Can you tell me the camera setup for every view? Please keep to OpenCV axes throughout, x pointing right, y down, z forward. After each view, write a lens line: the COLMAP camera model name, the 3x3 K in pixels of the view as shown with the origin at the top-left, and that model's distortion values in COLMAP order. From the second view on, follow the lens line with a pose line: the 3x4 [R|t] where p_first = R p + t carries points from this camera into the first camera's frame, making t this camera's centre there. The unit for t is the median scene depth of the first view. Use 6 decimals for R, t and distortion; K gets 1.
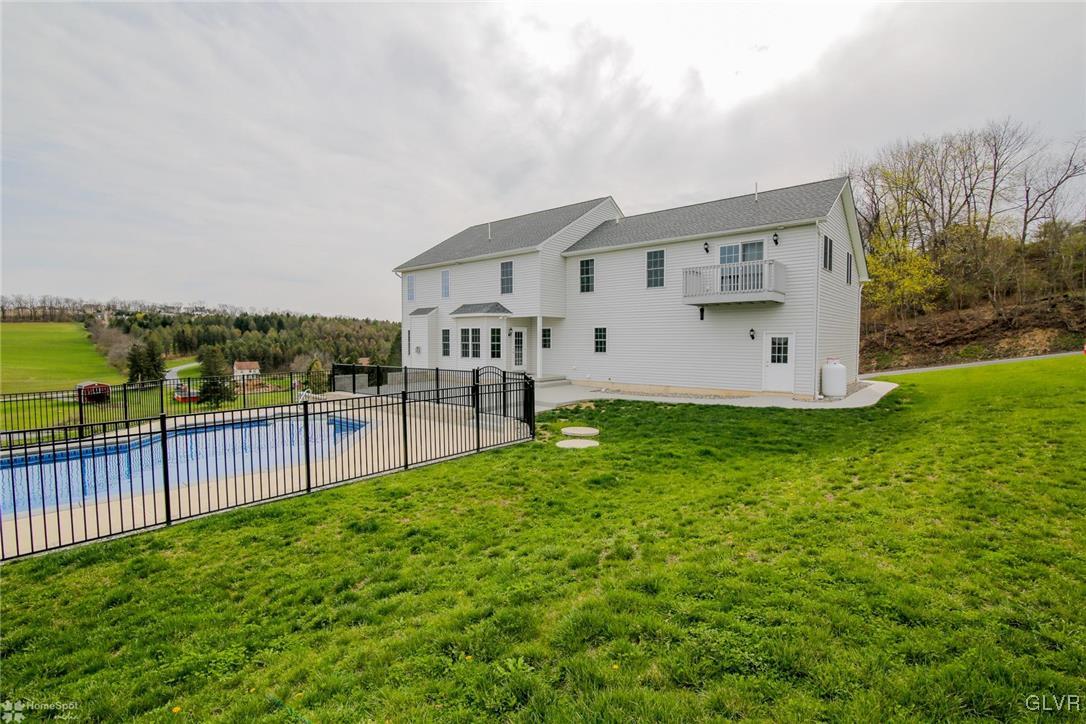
lens RADIAL K [[496.4, 0, 544.1], [0, 496.4, 367.0], [0, 0, 1]] dist [-0.006069, -0.002979]
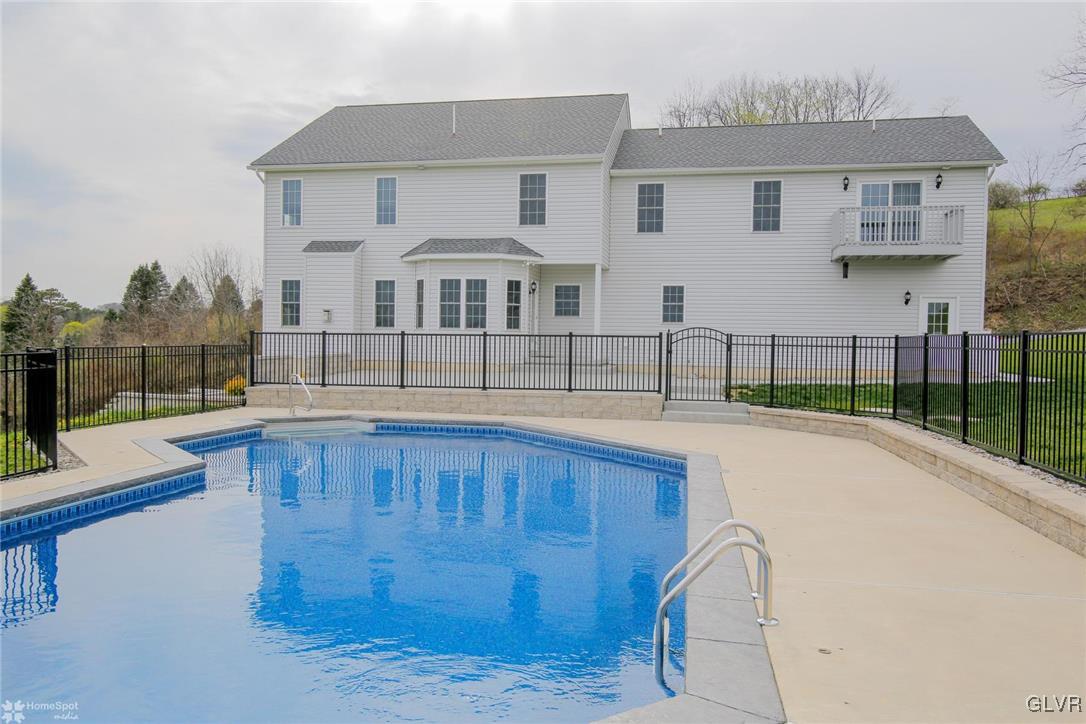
lens RADIAL K [[818.1, 0, 540.8], [0, 818.1, 359.8], [0, 0, 1]] dist [0.018655, -0.000357]
pose [[0.875286, 0.003202, 0.483595, -0.572584], [0.010052, 0.999642, -0.024813, 0.046502], [-0.483501, 0.026580, 0.874940, 0.108638]]
